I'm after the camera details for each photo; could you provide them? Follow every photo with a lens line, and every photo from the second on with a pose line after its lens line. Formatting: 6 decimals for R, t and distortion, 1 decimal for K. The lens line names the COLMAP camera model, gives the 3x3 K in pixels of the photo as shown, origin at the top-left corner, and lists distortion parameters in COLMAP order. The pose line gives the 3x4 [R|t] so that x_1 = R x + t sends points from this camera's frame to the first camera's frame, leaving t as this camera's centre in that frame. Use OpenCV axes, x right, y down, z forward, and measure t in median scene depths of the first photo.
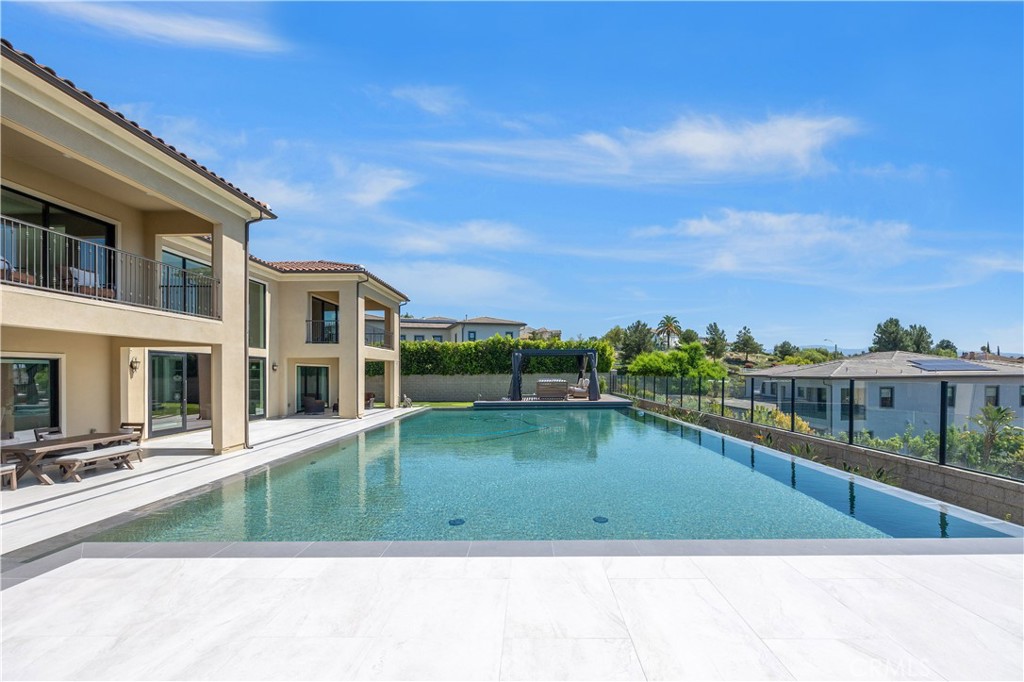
lens RADIAL K [[424.4, 0, 504.2], [0, 424.4, 353.5], [0, 0, 1]] dist [-0.002812, -0.000161]
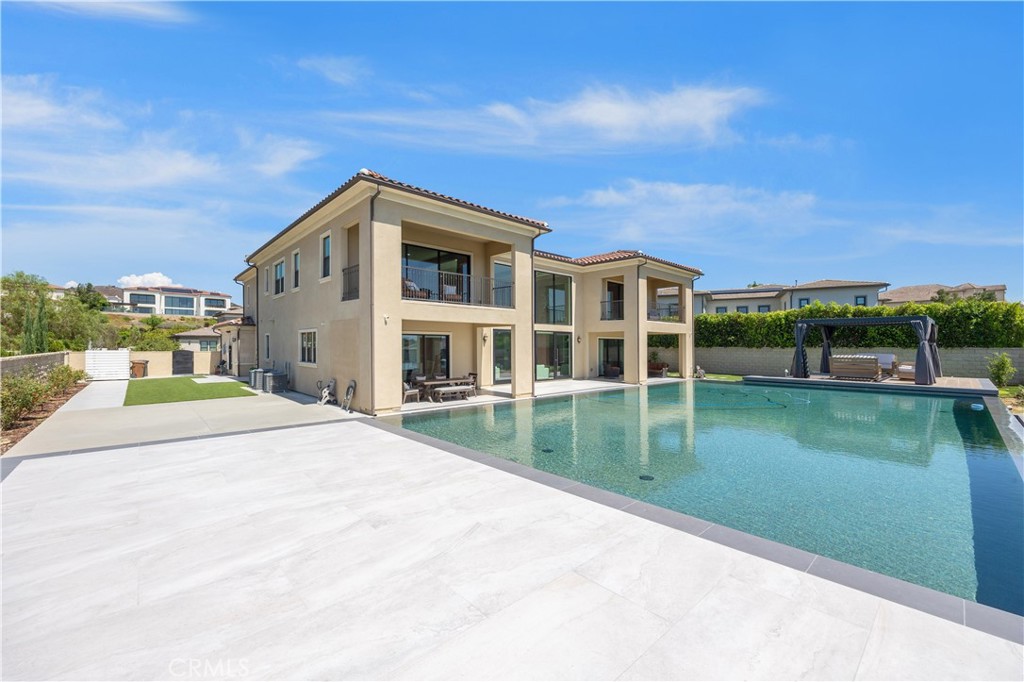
lens RADIAL K [[402.9, 0, 523.9], [0, 402.9, 318.2], [0, 0, 1]] dist [-0.001712, -0.000083]
pose [[0.707595, -0.036136, -0.705694, 0.206221], [0.022377, 0.999337, -0.028735, -0.001252], [0.706264, 0.004541, 0.707934, 0.009201]]
